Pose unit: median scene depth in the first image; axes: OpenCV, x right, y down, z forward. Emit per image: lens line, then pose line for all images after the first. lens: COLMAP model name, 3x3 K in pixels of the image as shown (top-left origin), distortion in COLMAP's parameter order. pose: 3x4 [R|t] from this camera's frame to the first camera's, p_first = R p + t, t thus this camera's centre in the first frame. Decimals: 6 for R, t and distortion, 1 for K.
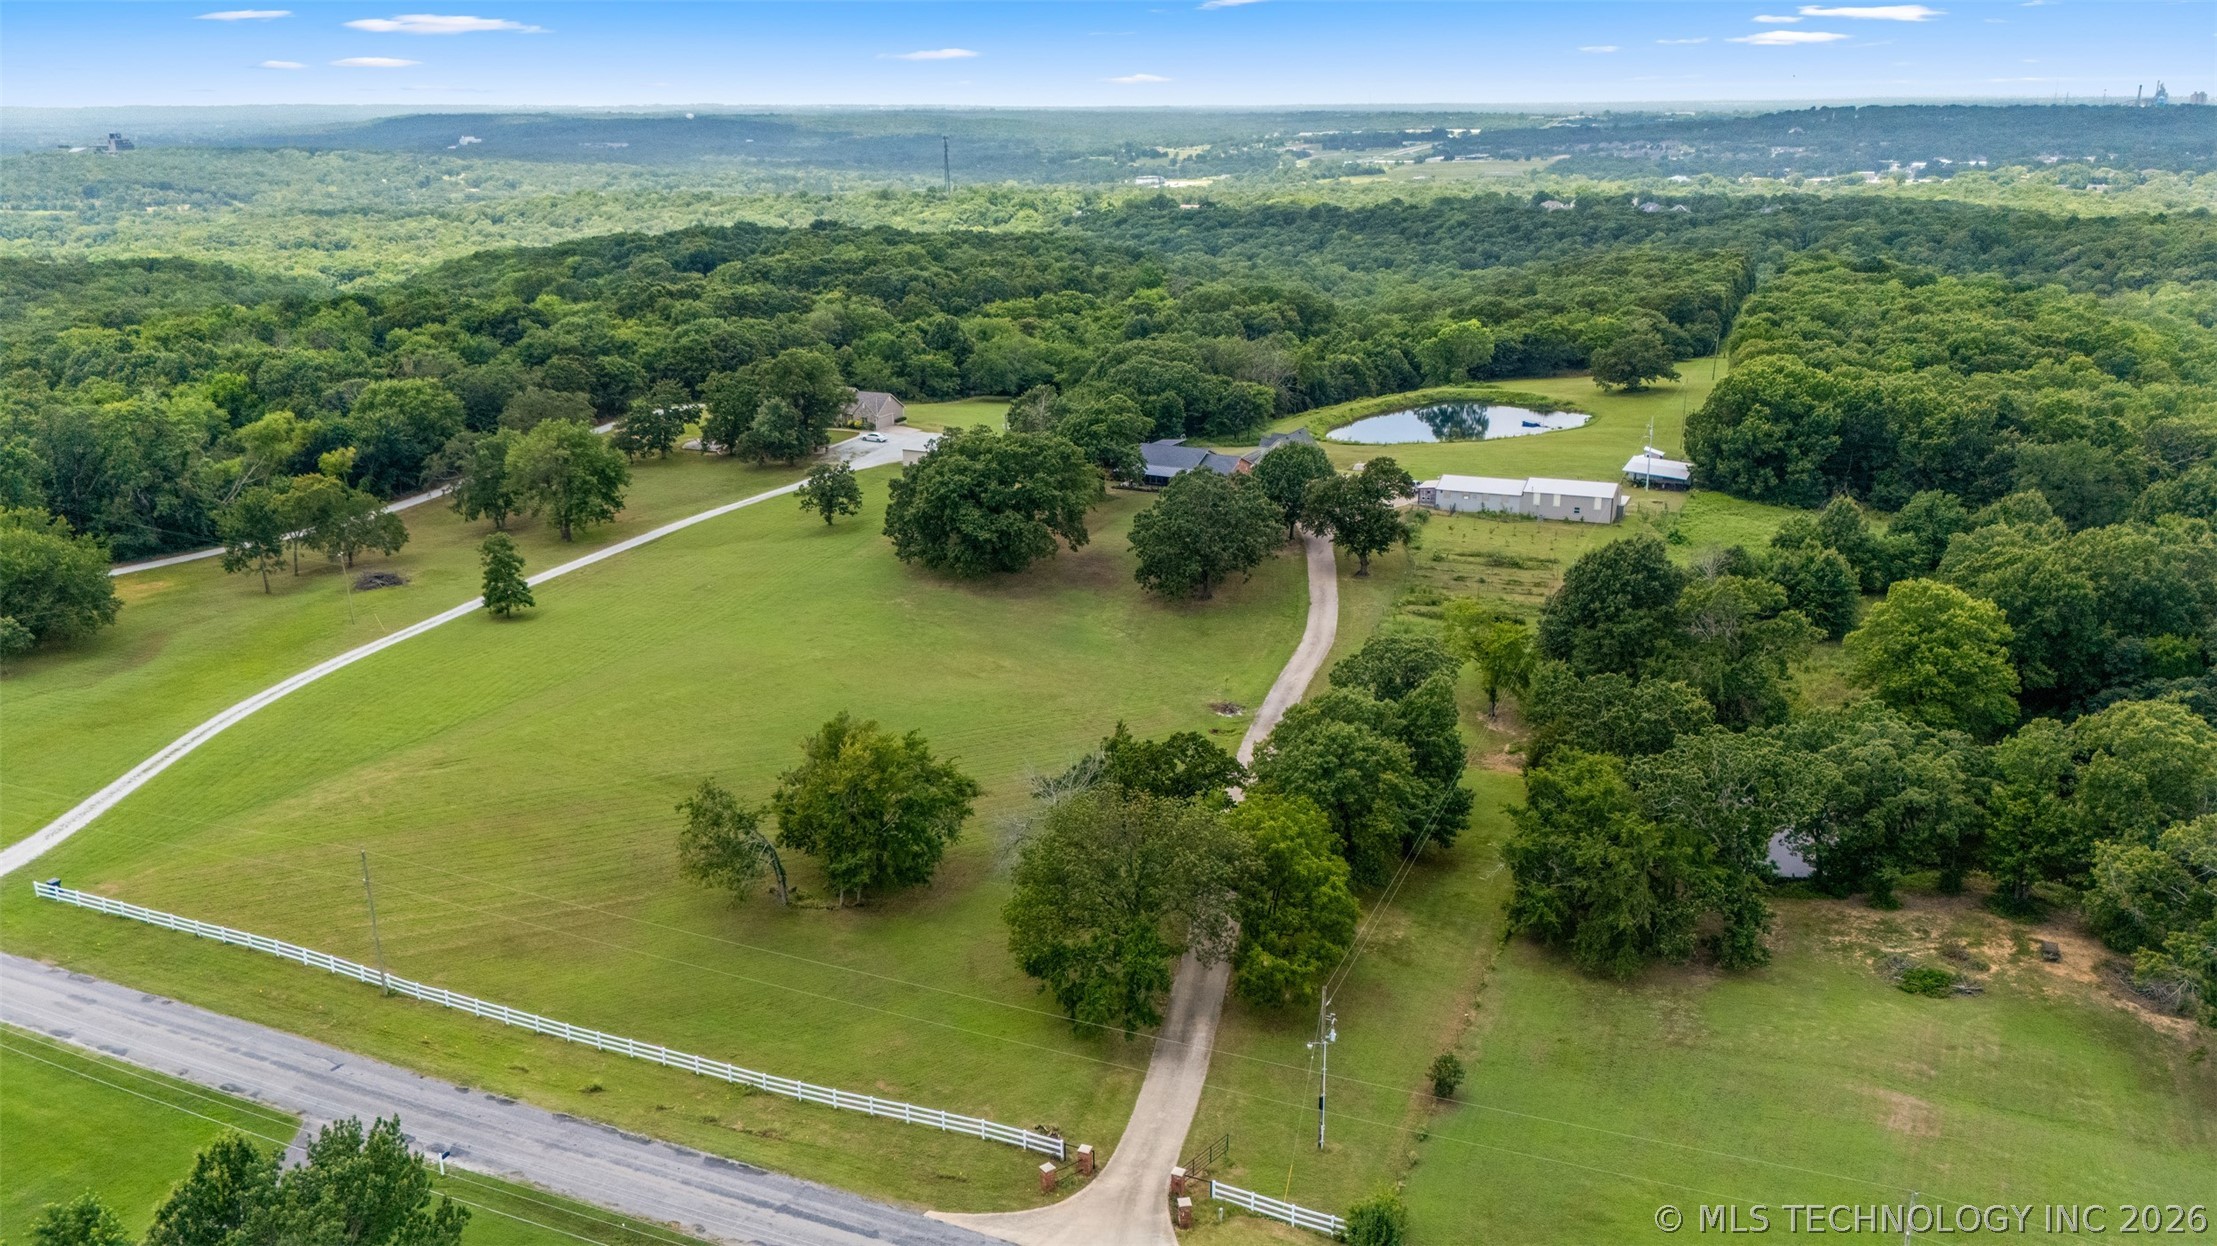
lens RADIAL K [[1743.9, 0, 1108.5], [0, 1743.9, 623.0], [0, 0, 1]] dist [0.065014, -0.070313]
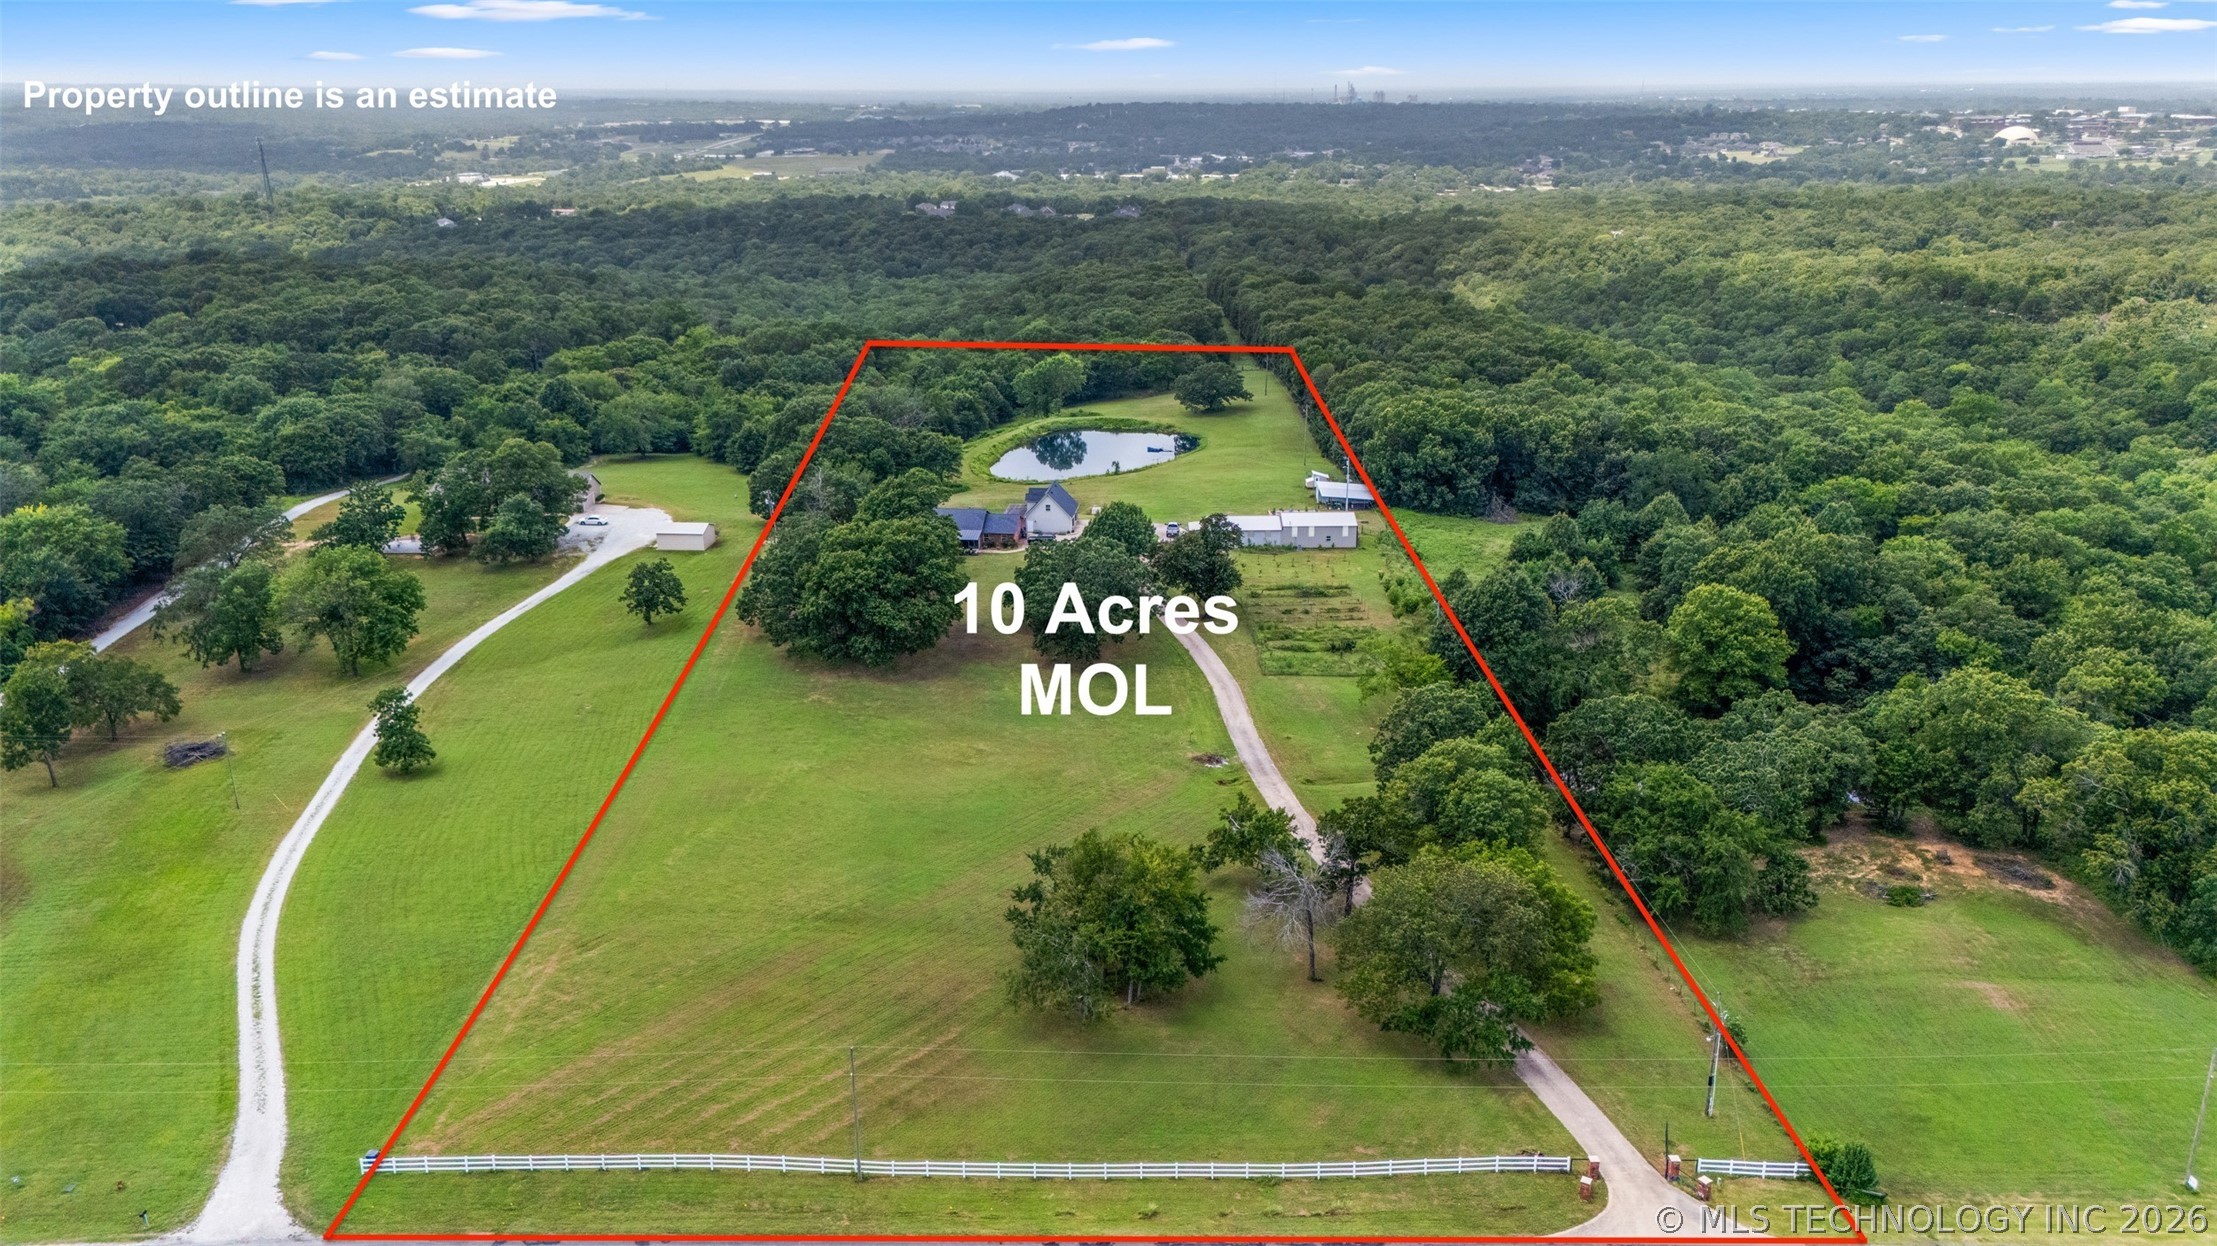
lens RADIAL K [[1722.0, 0, 1137.9], [0, 1722.0, 623.3], [0, 0, 1]] dist [0.122396, -0.204671]
pose [[0.908922, -0.118497, 0.399774, -0.302112], [0.112413, 0.992907, 0.038726, -0.064211], [-0.401527, 0.009741, 0.915795, -0.002221]]
